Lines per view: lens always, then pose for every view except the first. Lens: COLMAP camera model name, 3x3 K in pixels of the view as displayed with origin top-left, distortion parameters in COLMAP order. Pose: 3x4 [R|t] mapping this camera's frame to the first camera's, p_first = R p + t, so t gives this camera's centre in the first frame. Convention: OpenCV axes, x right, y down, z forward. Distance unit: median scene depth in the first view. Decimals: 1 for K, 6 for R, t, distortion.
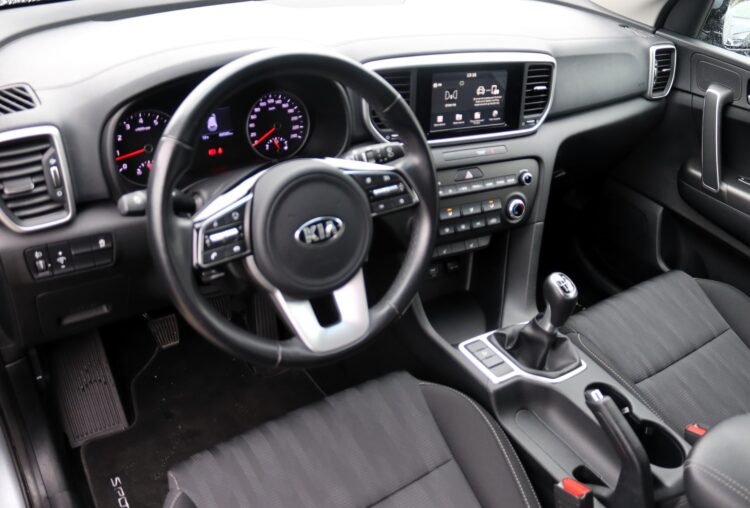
lens RADIAL K [[627.4, 0, 375.0], [0, 627.4, 254.0], [0, 0, 1]] dist [-0.186388, 0.167897]
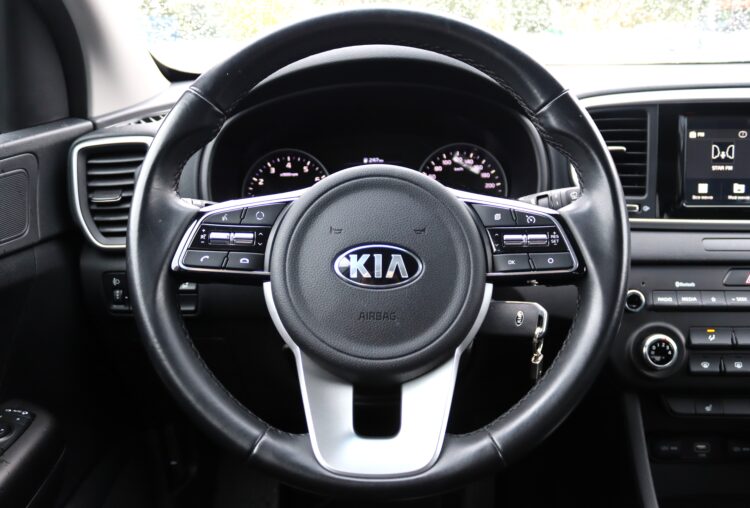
lens RADIAL K [[627.4, 0, 375.0], [0, 627.4, 254.0], [0, 0, 1]] dist [-0.186388, 0.167897]
pose [[0.830786, 0.040585, -0.555110, 0.167993], [-0.218896, 0.940796, -0.258820, 0.079364], [0.511741, 0.336535, 0.790484, 0.353884]]
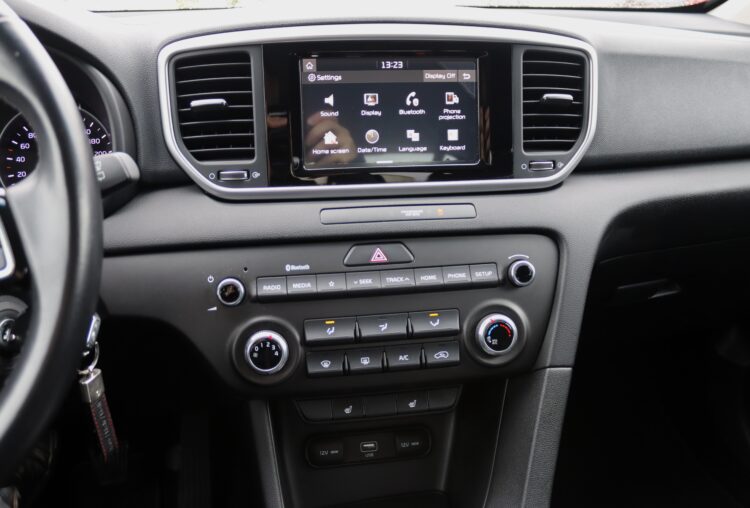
lens RADIAL K [[627.4, 0, 375.0], [0, 627.4, 254.0], [0, 0, 1]] dist [-0.186388, 0.167897]
pose [[0.941421, 0.016570, -0.336825, 0.315942], [-0.103187, 0.965042, -0.240930, -0.008129], [0.321058, 0.261572, 0.910221, 0.549855]]
